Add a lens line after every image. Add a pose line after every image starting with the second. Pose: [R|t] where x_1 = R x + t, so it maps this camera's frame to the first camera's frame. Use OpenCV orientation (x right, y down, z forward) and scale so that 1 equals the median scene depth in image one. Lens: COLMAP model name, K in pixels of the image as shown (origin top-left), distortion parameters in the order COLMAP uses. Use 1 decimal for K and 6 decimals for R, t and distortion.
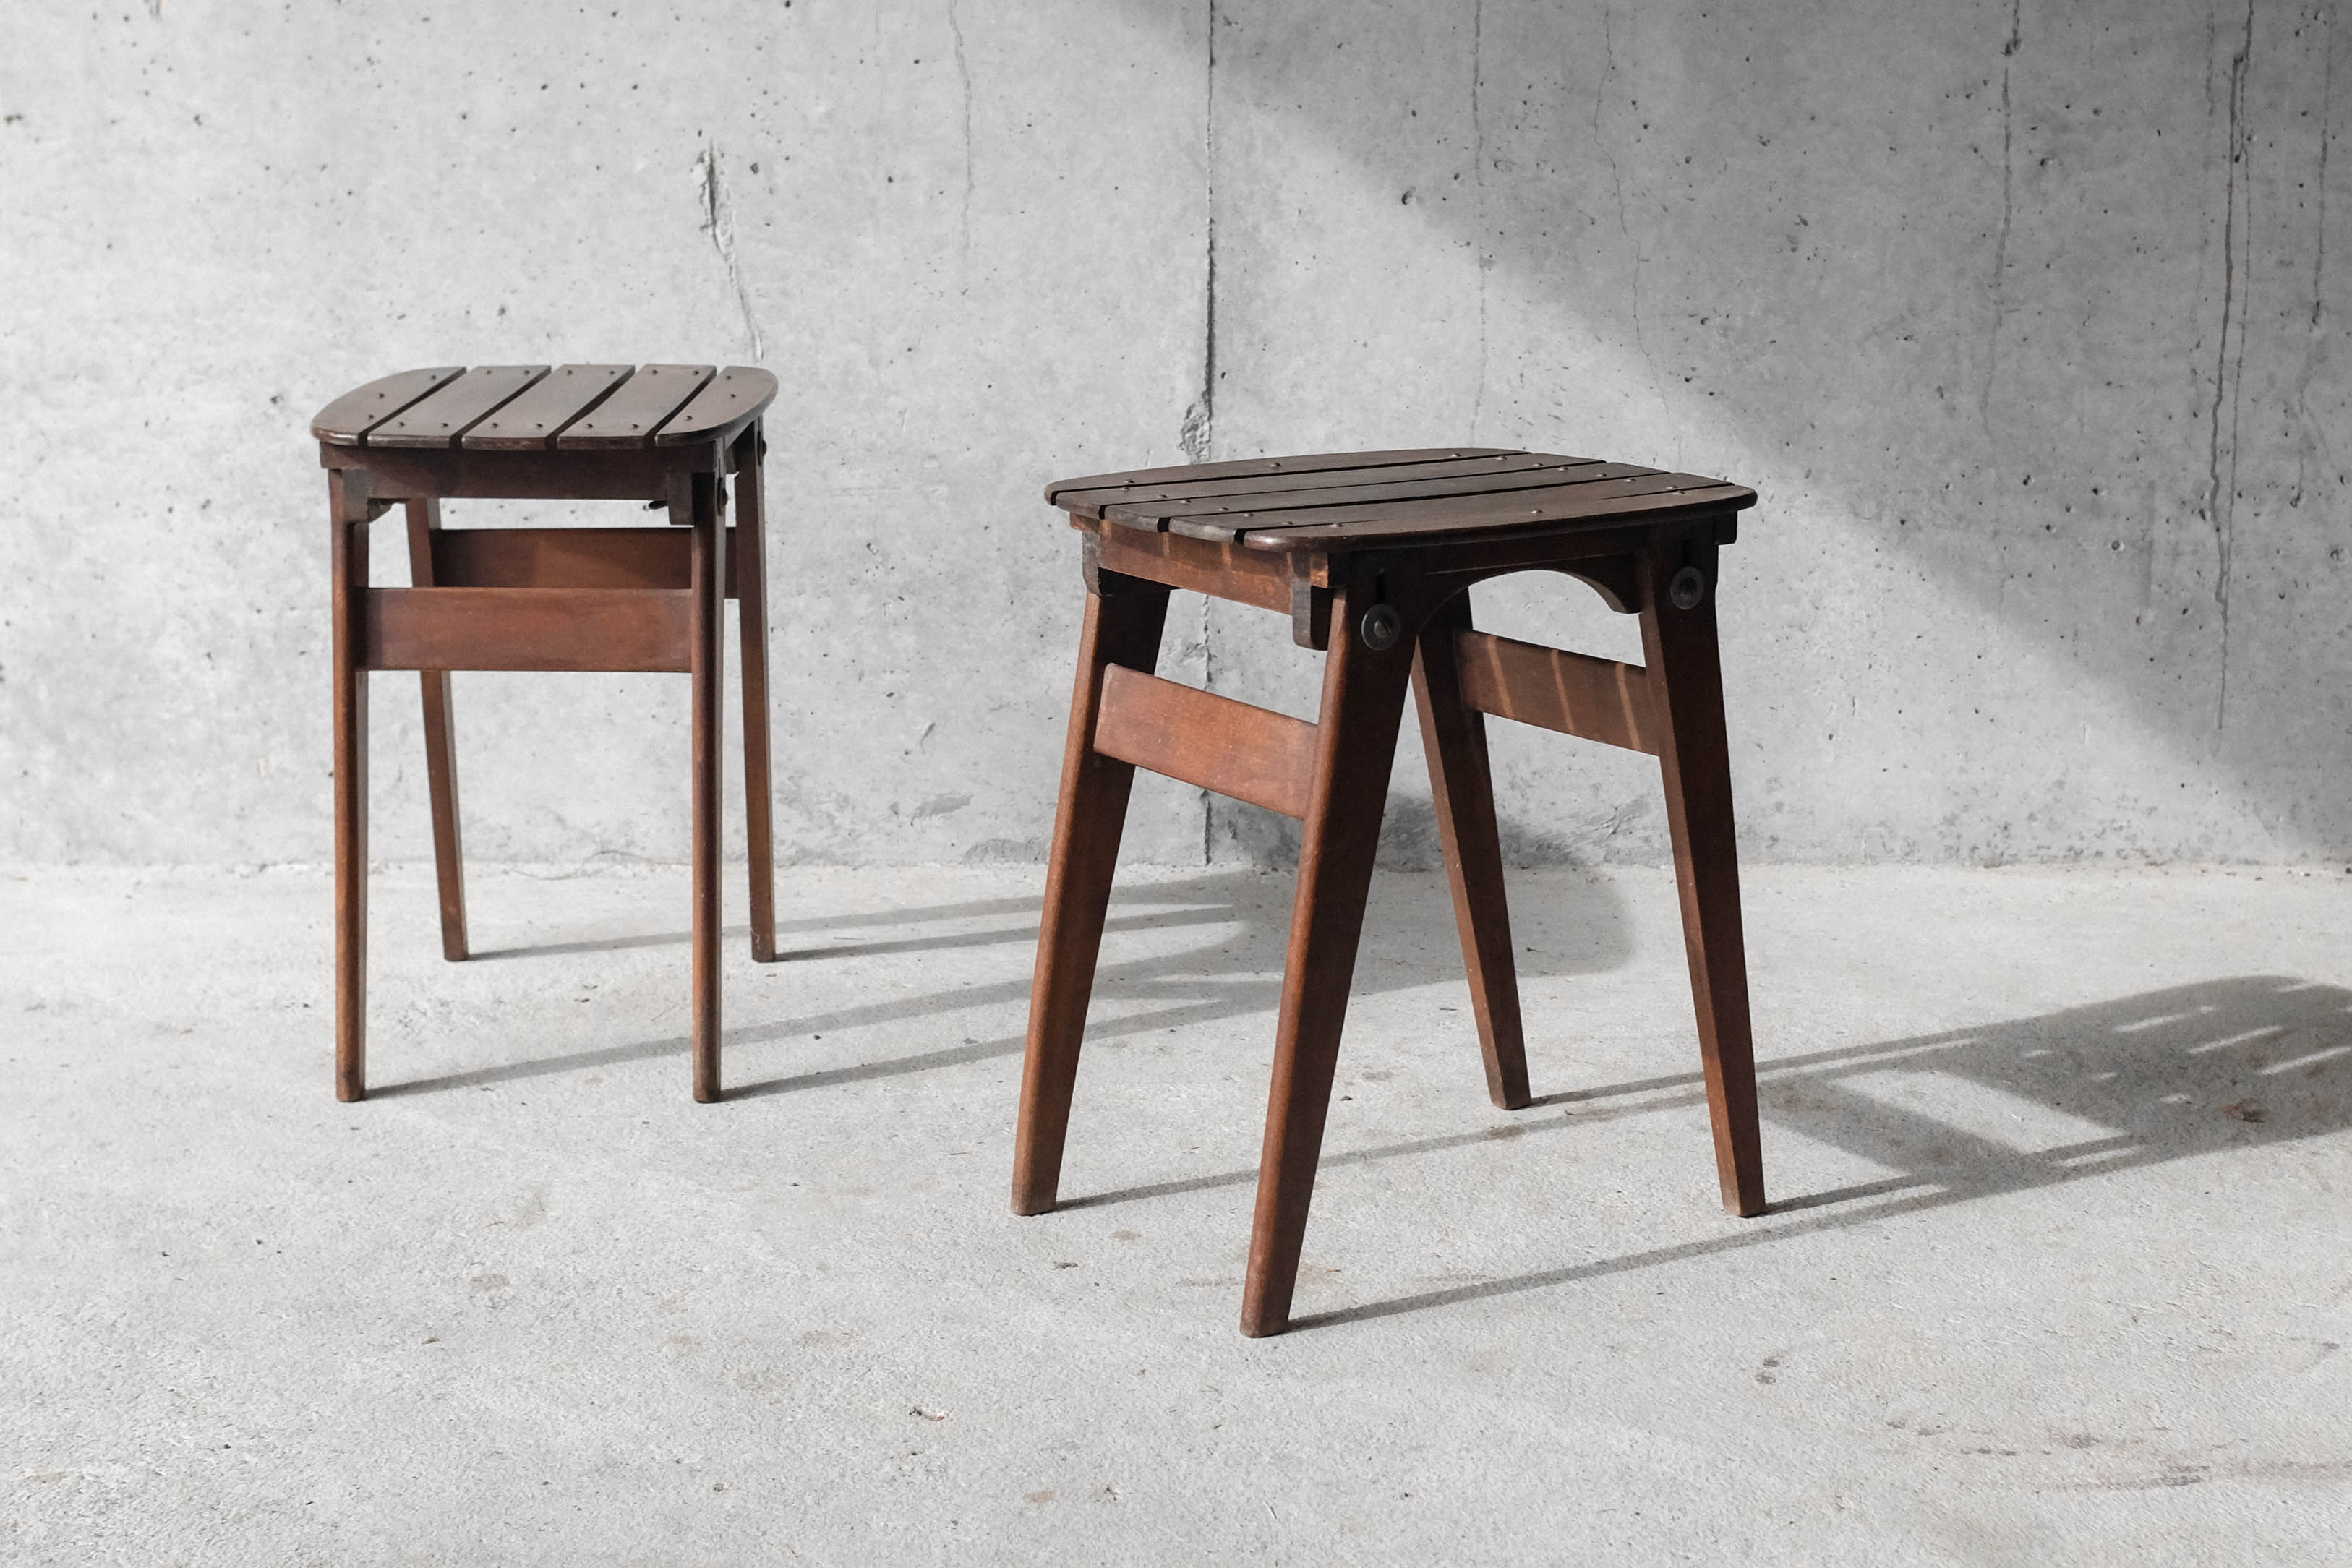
lens RADIAL K [[3262.7, 0, 1292.8], [0, 3262.7, 767.7], [0, 0, 1]] dist [-0.041173, 0.000000]
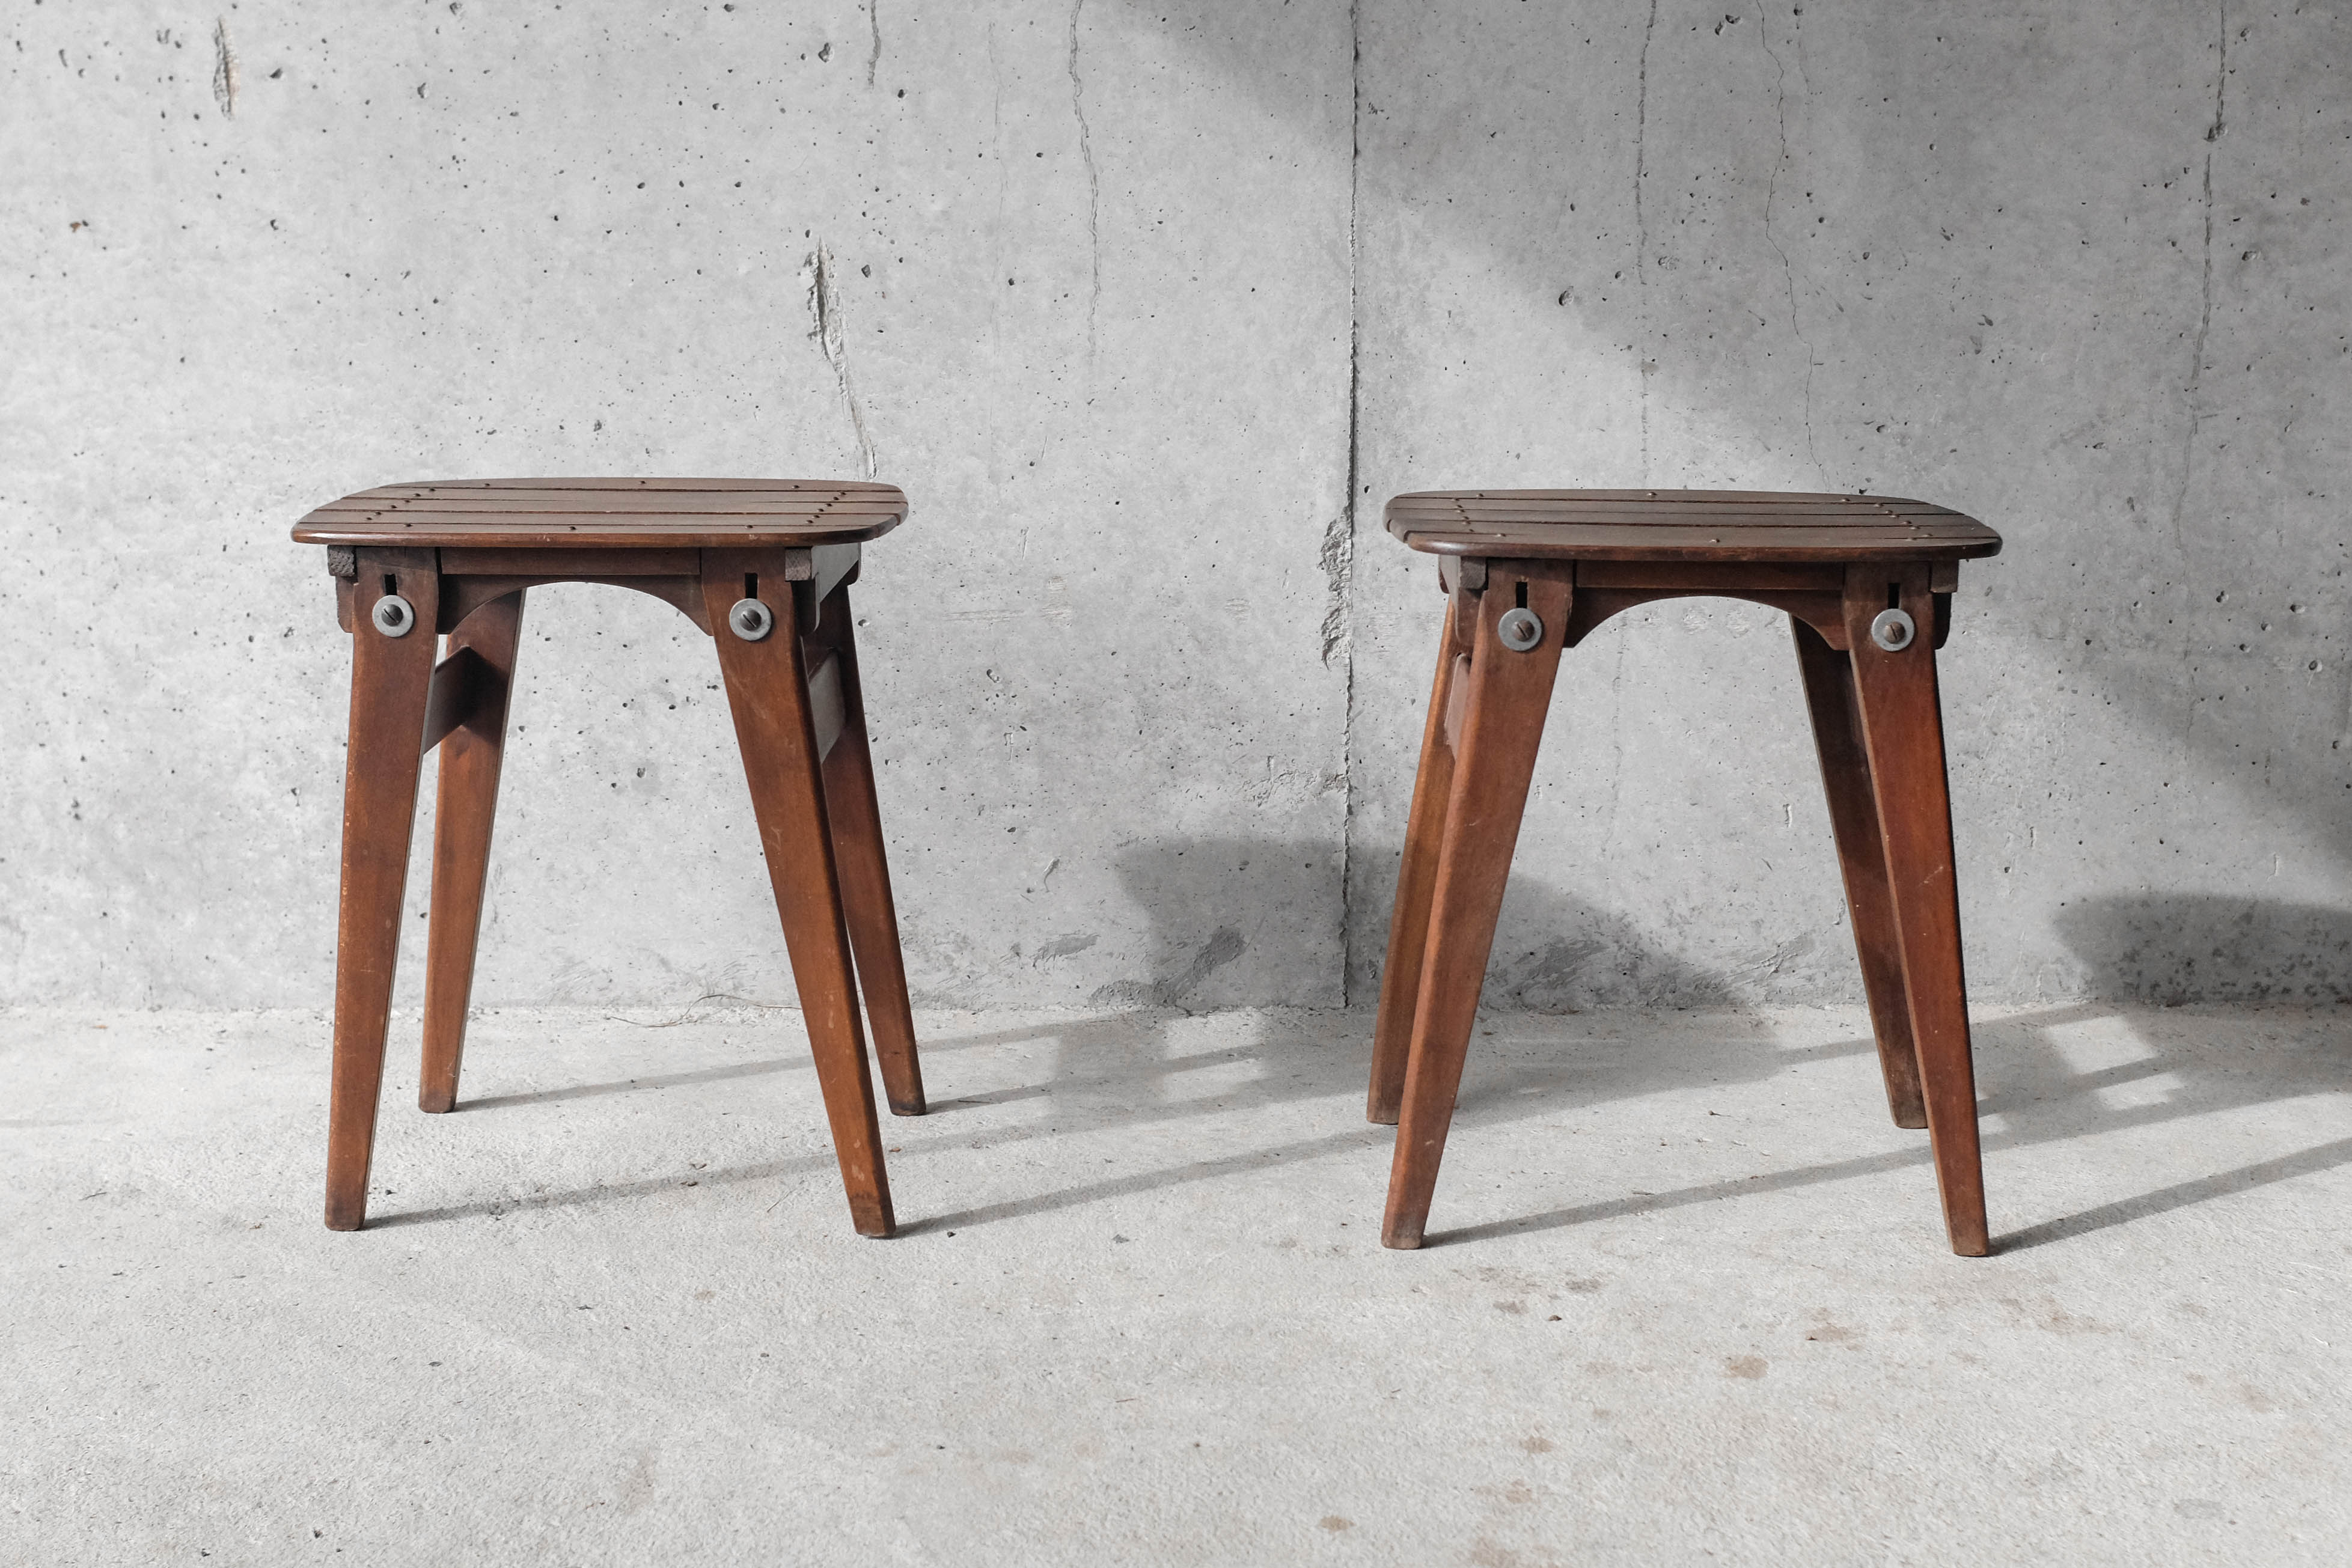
lens RADIAL K [[2411.5, 0, 1152.3], [0, 2411.5, 764.3], [0, 0, 1]] dist [-0.046023, 0.000000]
pose [[0.999791, -0.004418, -0.019944, -0.069728], [0.004625, 0.999936, 0.010345, -0.049131], [0.019897, -0.010436, 0.999748, 0.308463]]
